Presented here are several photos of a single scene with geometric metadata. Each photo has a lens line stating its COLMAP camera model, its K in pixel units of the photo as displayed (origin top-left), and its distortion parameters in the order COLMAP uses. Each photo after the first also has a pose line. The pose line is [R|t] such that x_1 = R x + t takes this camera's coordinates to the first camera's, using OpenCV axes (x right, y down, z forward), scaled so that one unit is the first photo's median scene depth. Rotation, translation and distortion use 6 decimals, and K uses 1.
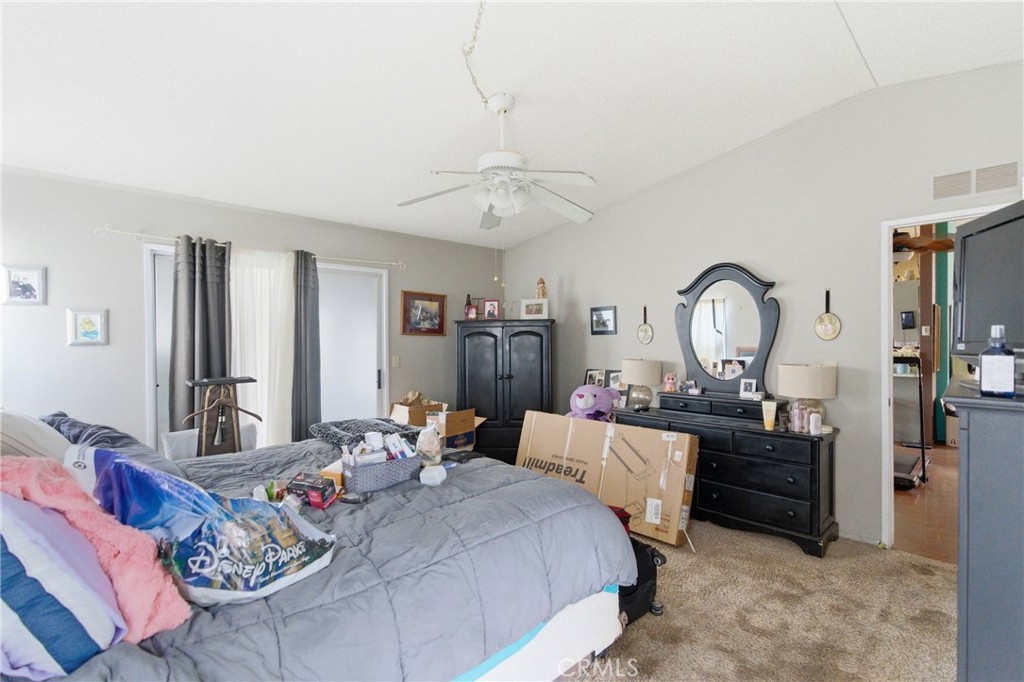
lens RADIAL K [[457.7, 0, 507.7], [0, 457.7, 339.6], [0, 0, 1]] dist [-0.003595, 0.000032]
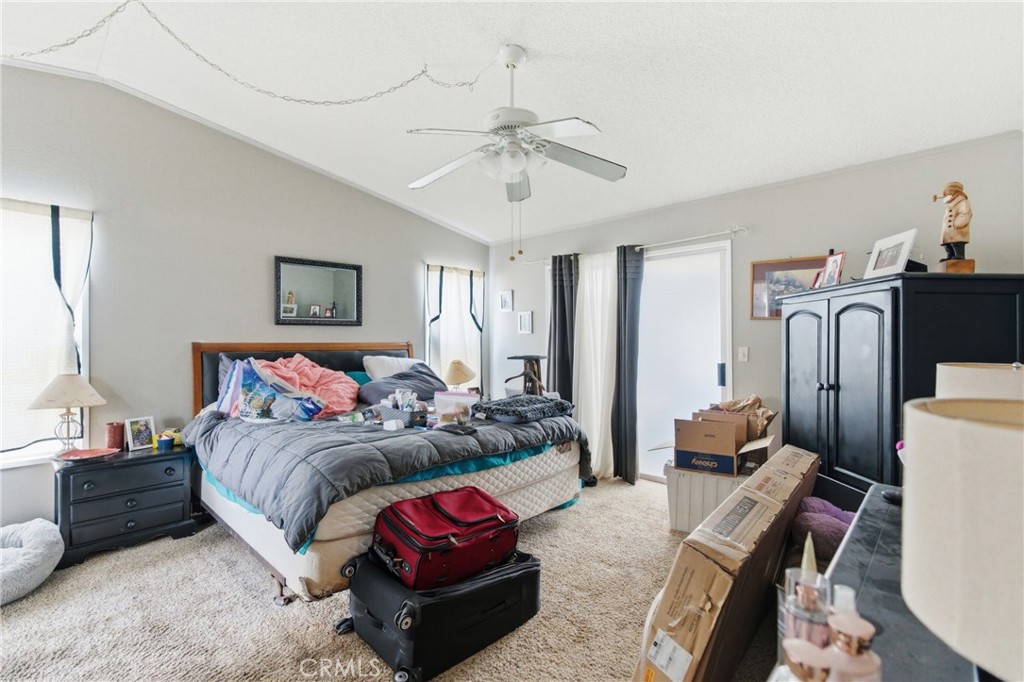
lens RADIAL K [[457.7, 0, 507.7], [0, 457.7, 339.6], [0, 0, 1]] dist [-0.003595, 0.000032]
pose [[0.052334, 0.015554, -0.998509, 0.711230], [0.006080, 0.999855, 0.015894, 0.011613], [0.998611, -0.006902, 0.052232, 0.753251]]
